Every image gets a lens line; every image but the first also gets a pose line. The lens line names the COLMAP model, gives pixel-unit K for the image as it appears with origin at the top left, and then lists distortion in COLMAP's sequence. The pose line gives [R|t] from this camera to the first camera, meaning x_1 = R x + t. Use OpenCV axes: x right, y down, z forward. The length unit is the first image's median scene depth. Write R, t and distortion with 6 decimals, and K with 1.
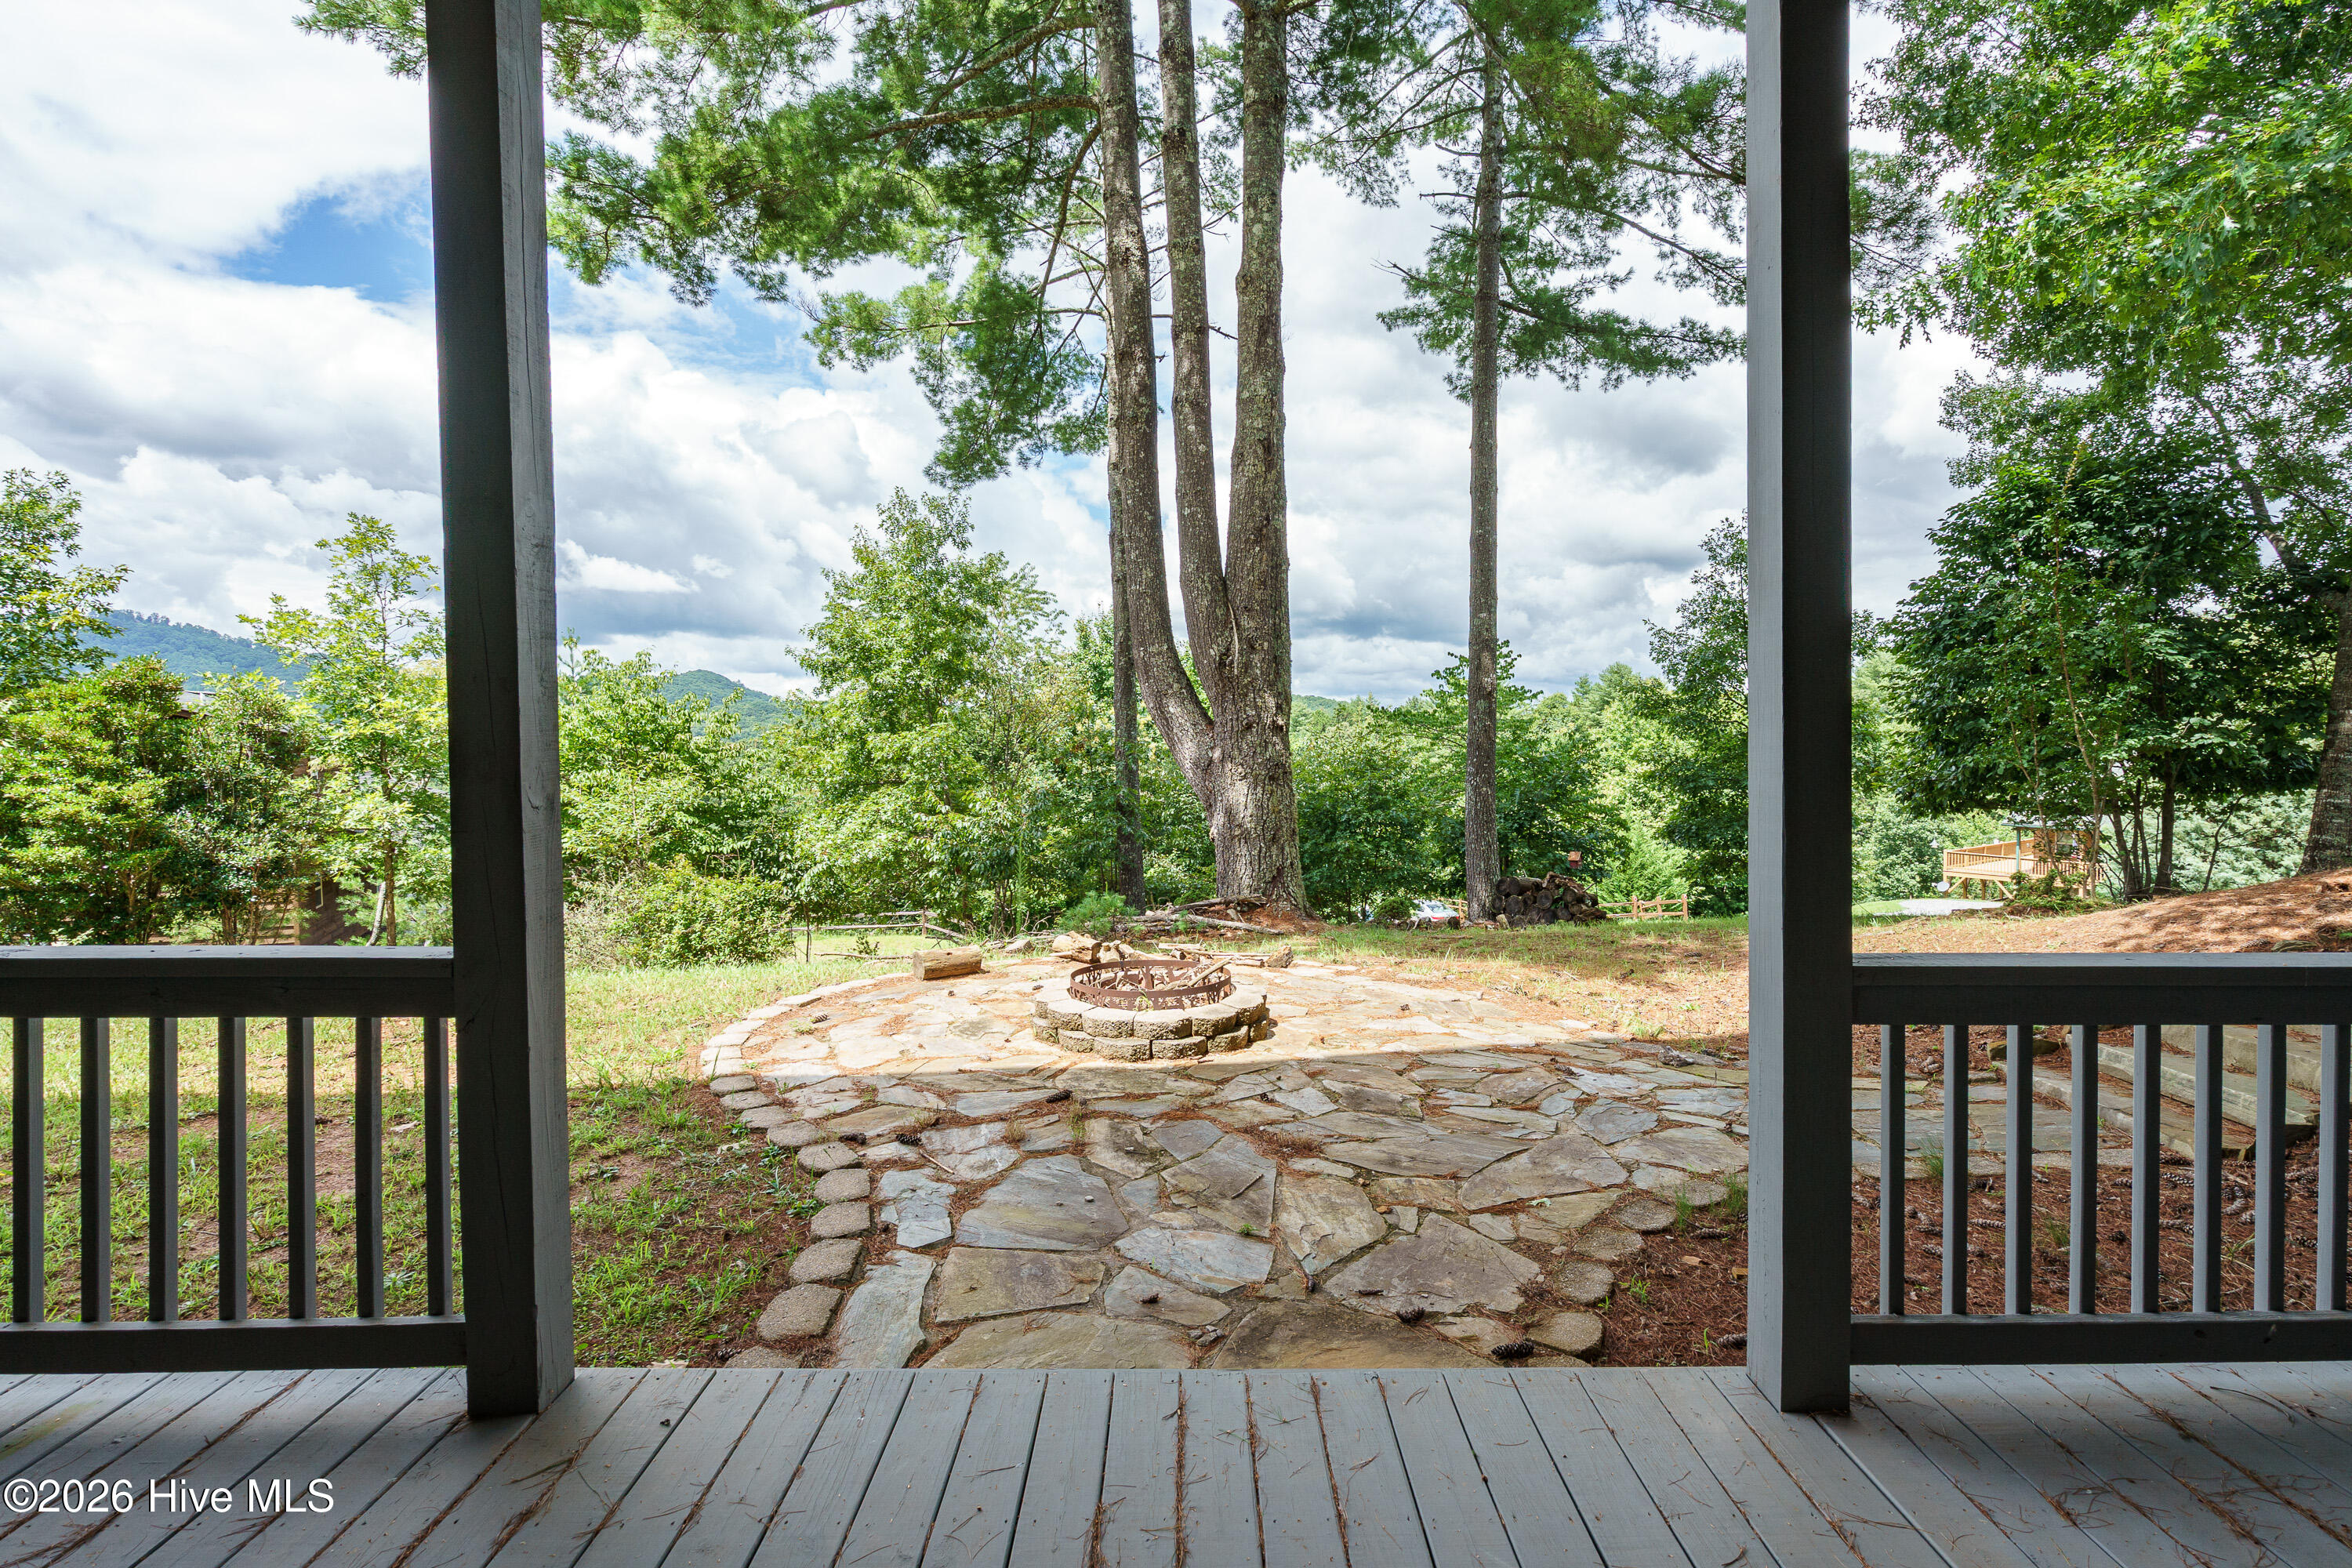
lens RADIAL K [[1109.5, 0, 1182.1], [0, 1109.5, 727.9], [0, 0, 1]] dist [-0.000754, 0.000025]
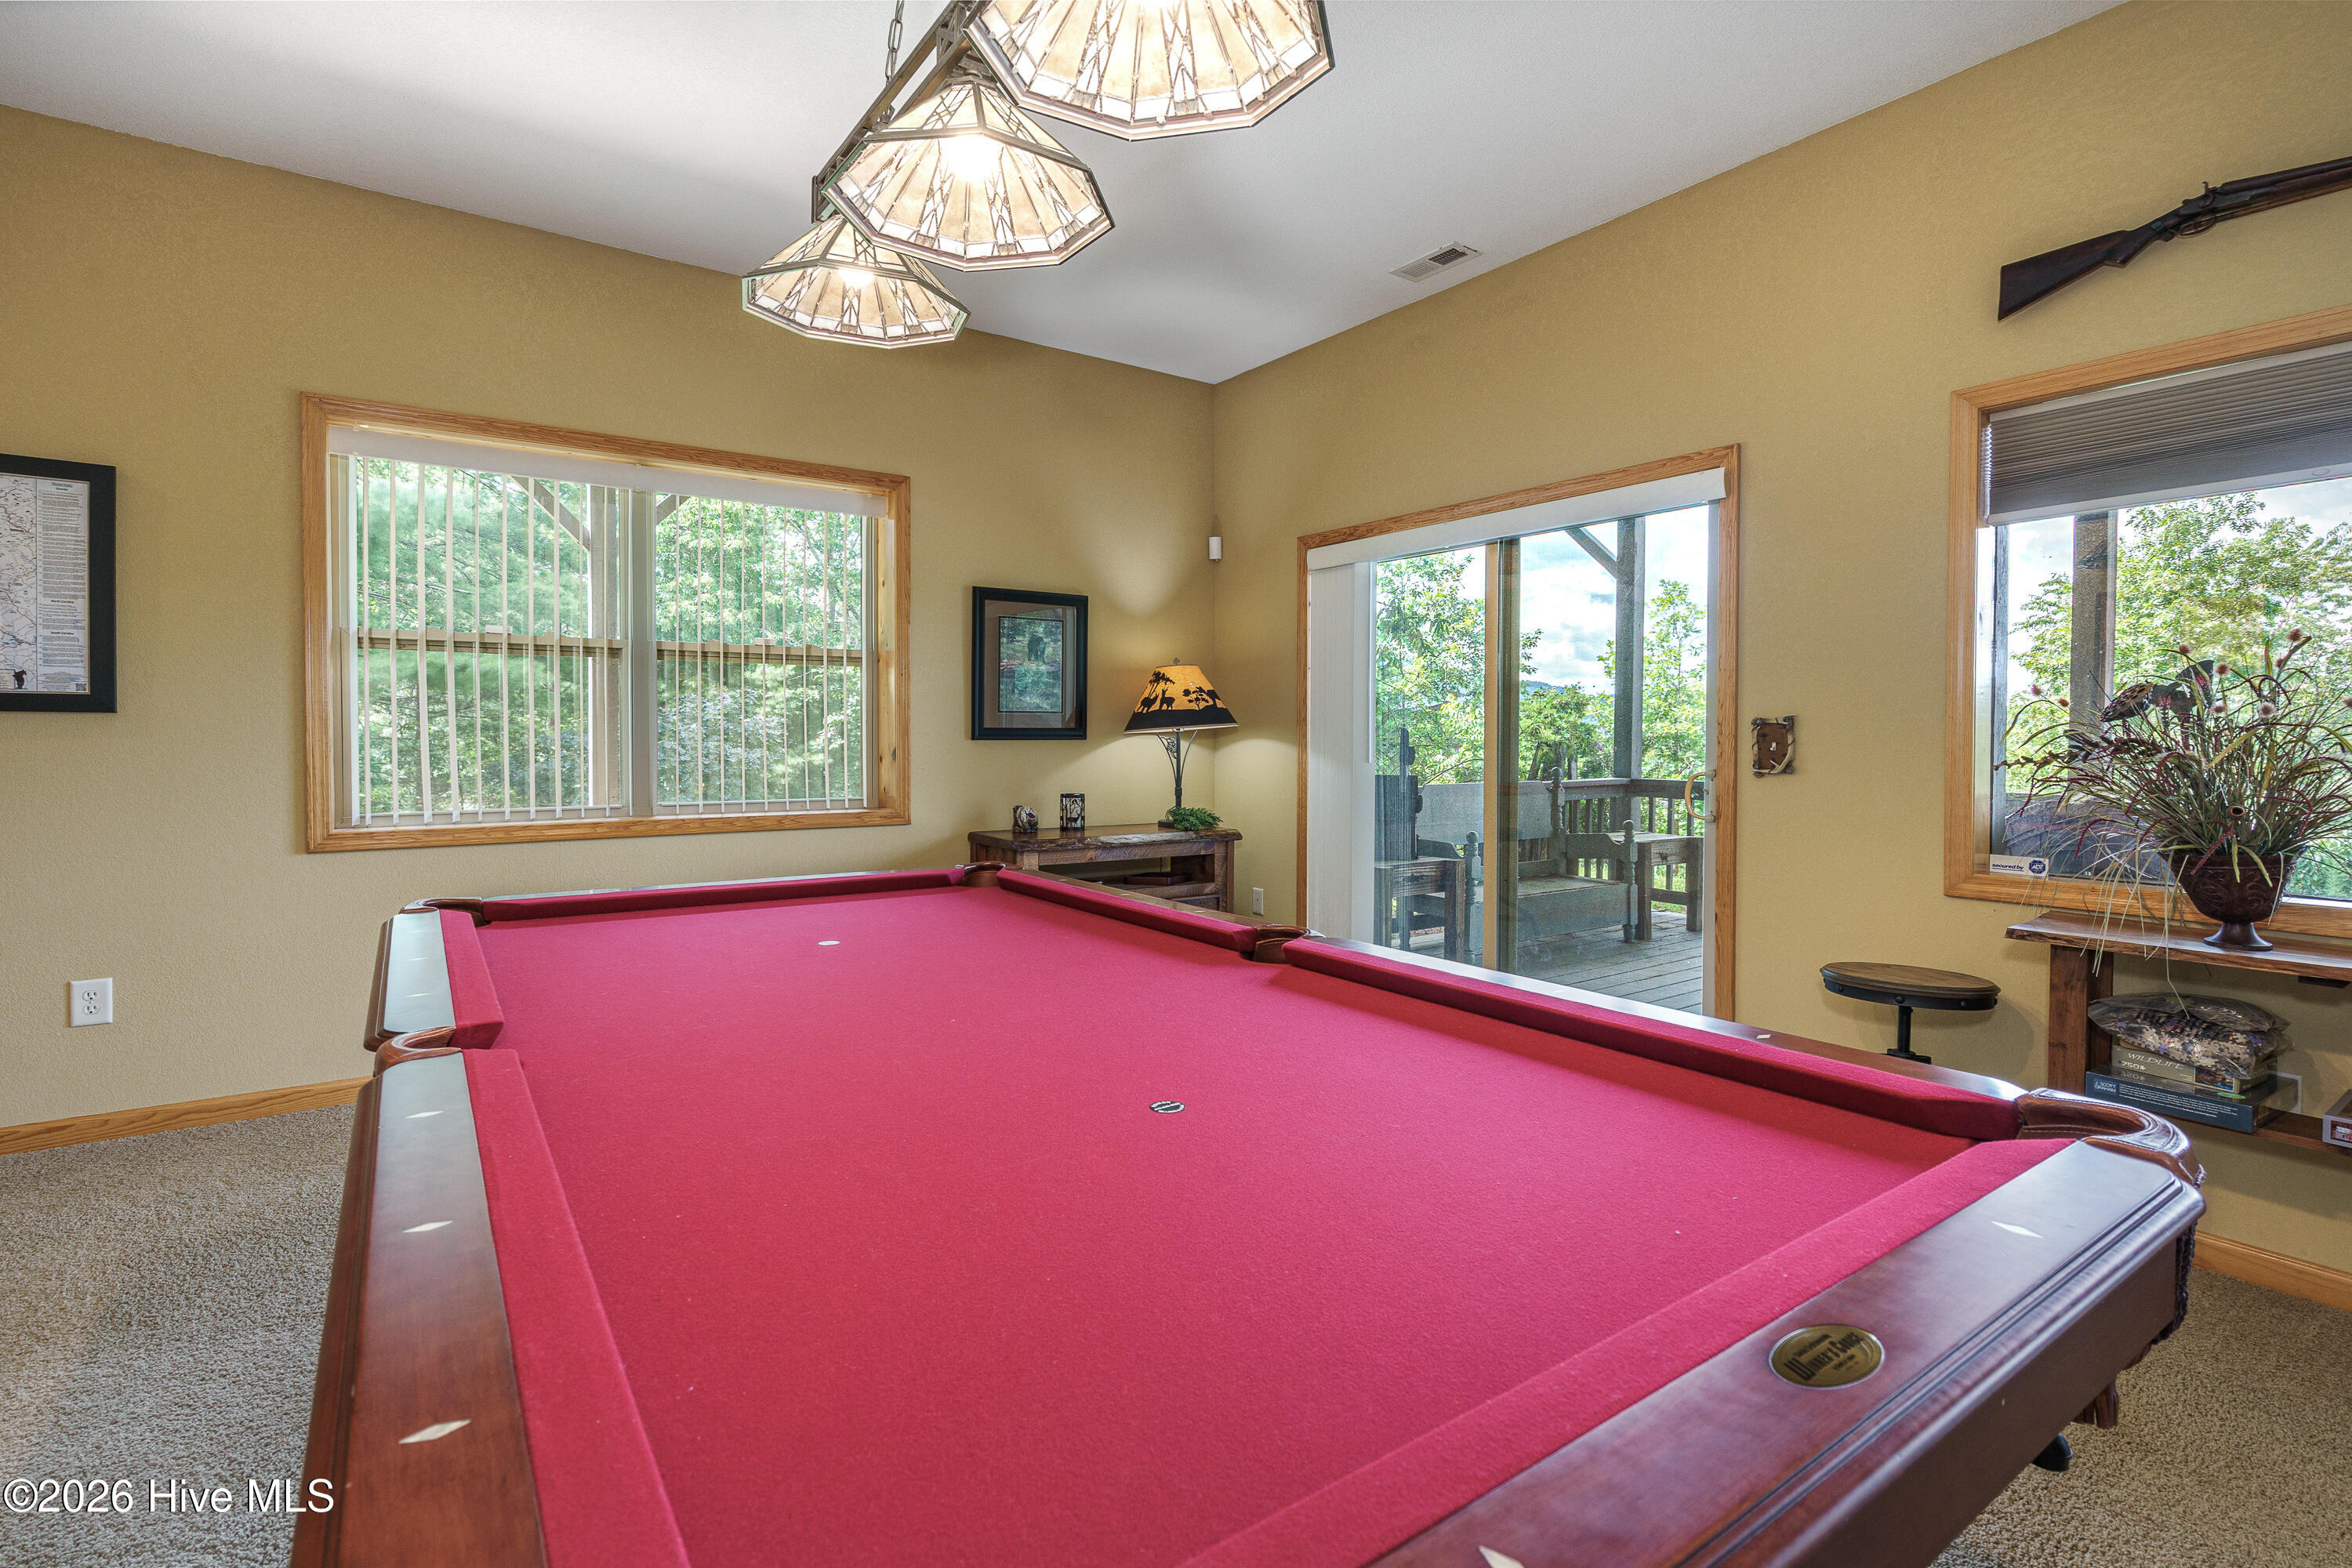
lens RADIAL K [[1079.7, 0, 1124.4], [0, 1079.7, 756.2], [0, 0, 1]] dist [-0.001695, -0.000317]
pose [[0.561846, 0.017107, -0.827065, 0.018634], [-0.002811, 0.999820, 0.018771, 0.008440], [0.827237, -0.008221, 0.561793, -0.263012]]
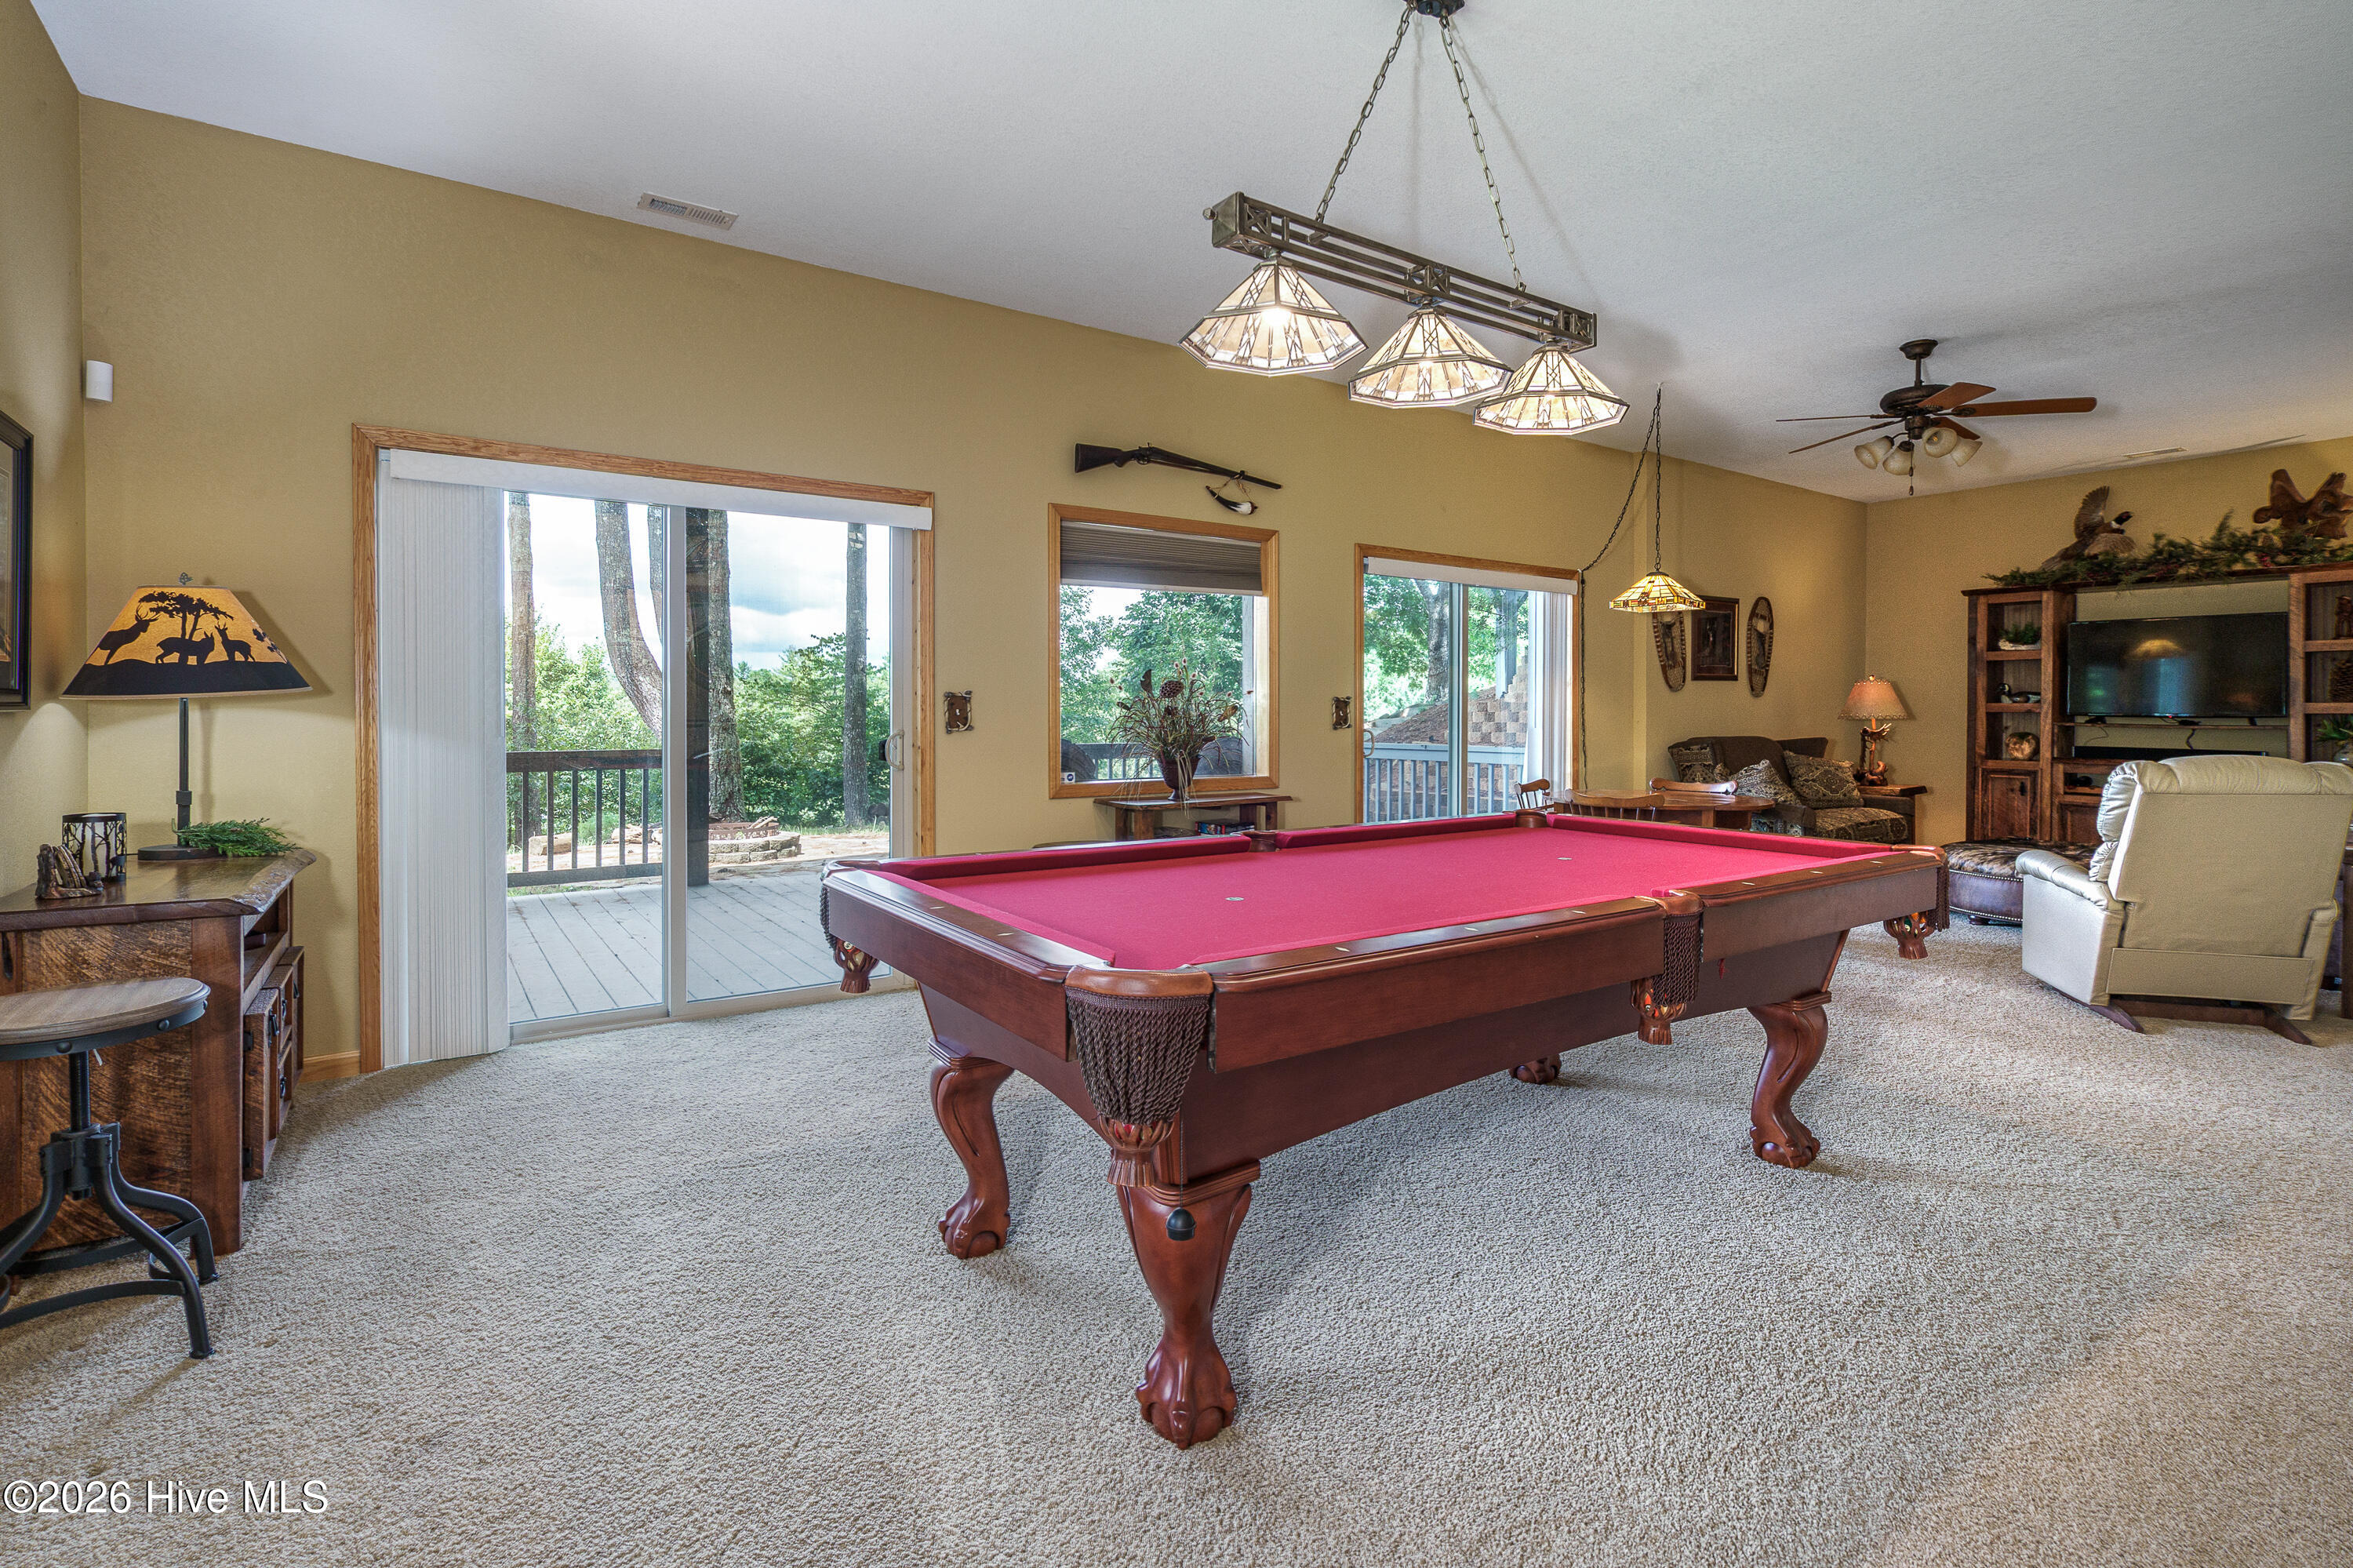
lens RADIAL K [[1110.0, 0, 1182.6], [0, 1110.0, 727.9], [0, 0, 1]] dist [-0.000754, 0.000025]
pose [[0.822699, -0.008769, 0.568410, -0.161136], [-0.004684, 0.999743, 0.022202, 0.007556], [-0.568458, -0.020928, 0.822446, -0.317585]]
